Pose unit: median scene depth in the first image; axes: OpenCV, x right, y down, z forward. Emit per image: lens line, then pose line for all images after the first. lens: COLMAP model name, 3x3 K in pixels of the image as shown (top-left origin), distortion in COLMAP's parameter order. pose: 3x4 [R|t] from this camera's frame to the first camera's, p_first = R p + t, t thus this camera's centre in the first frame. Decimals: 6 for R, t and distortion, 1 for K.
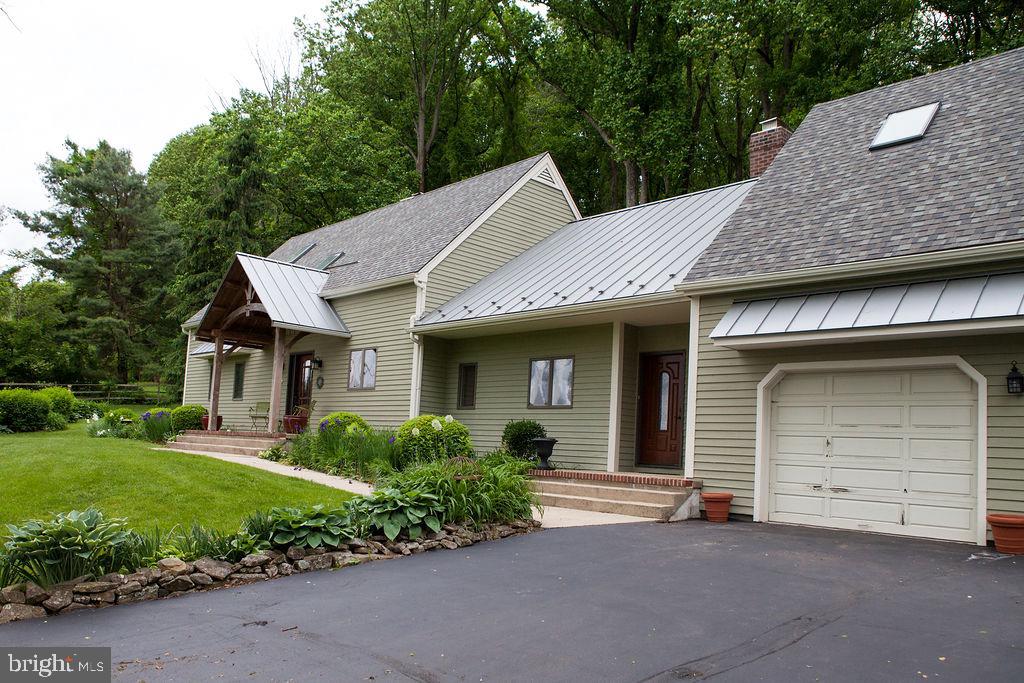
lens RADIAL K [[777.0, 0, 511.5], [0, 777.0, 383.9], [0, 0, 1]] dist [-0.071722, -0.000442]
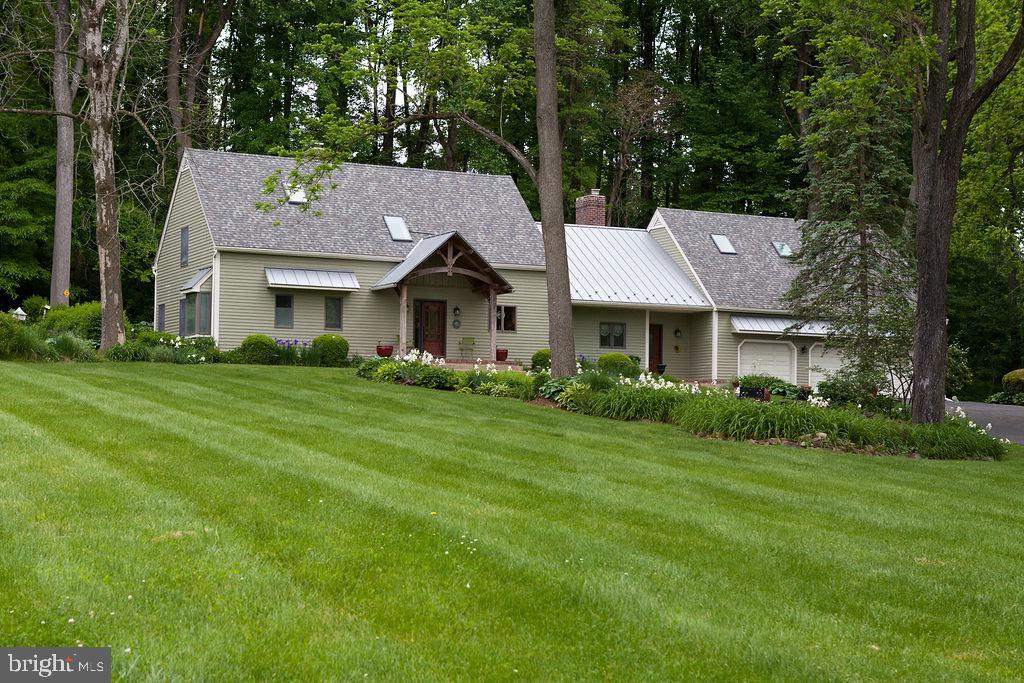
lens RADIAL K [[1513.5, 0, 512.0], [0, 1513.5, 341.5], [0, 0, 1]] dist [0.009208, 0.000319]
pose [[0.293760, 0.009884, 0.955828, -4.915994], [-0.075013, 0.997101, 0.012744, -0.022169], [-0.952931, -0.075443, 0.293650, 0.149089]]
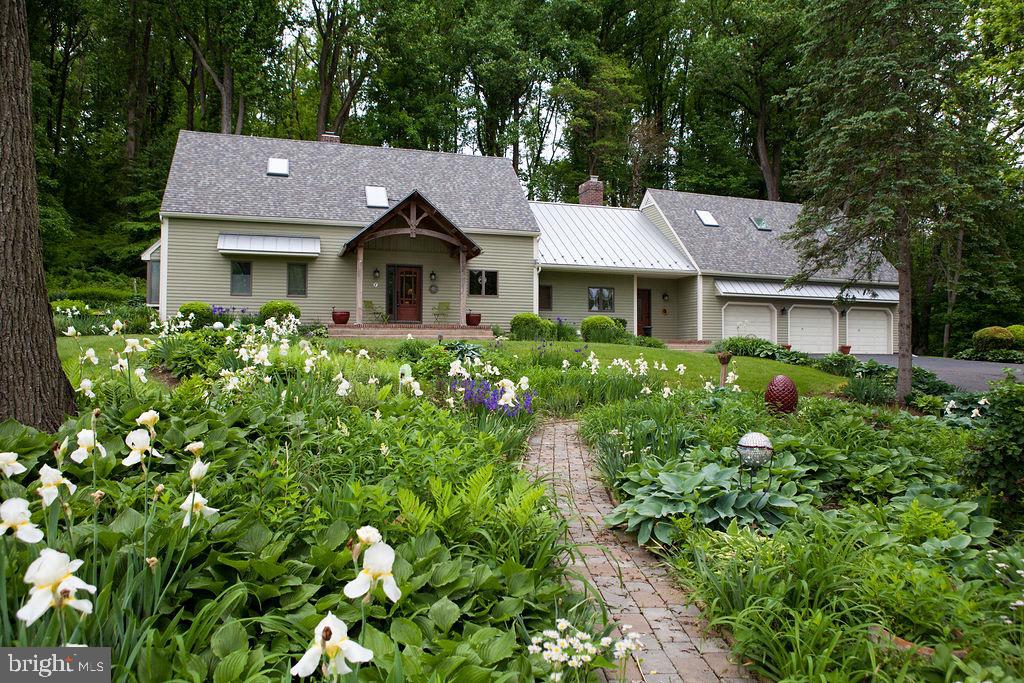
lens RADIAL K [[656.2, 0, 524.2], [0, 656.2, 328.7], [0, 0, 1]] dist [-0.096244, 0.000627]
pose [[0.423629, -0.016004, 0.905694, -2.164423], [-0.057776, 0.997331, 0.044648, 0.012257], [-0.903991, -0.071242, 0.421574, 0.583237]]
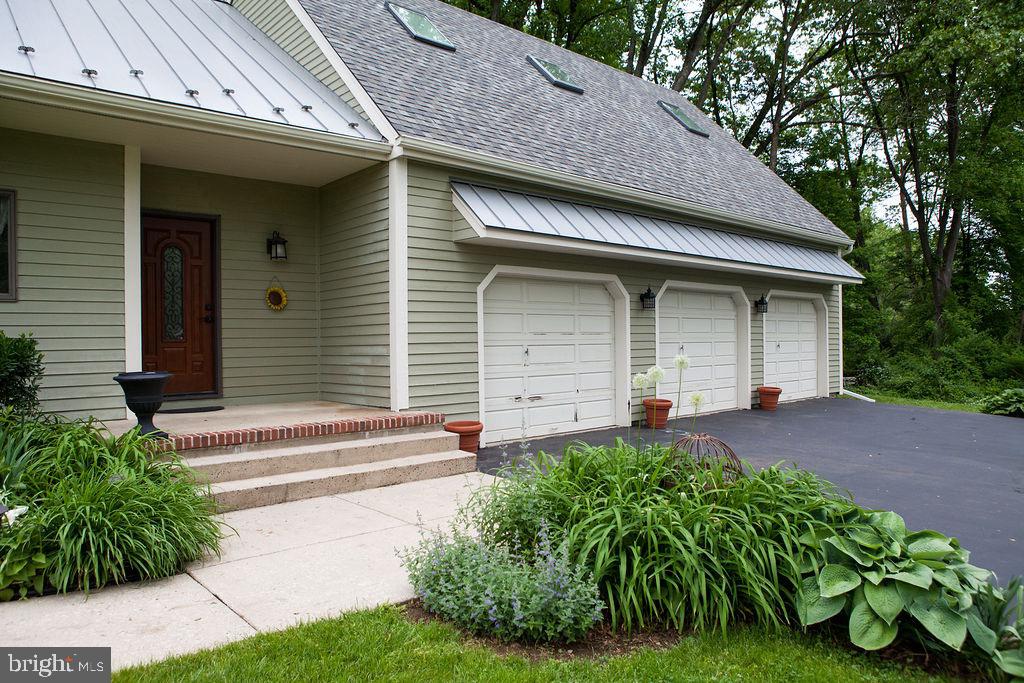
lens RADIAL K [[708.1, 0, 512.0], [0, 708.1, 341.5], [0, 0, 1]] dist [-0.110224, 0.084088]
pose [[0.018743, -0.049777, 0.998584, -0.424543], [-0.066524, 0.996485, 0.050921, 0.017295], [-0.997609, -0.067385, 0.015366, 0.886987]]
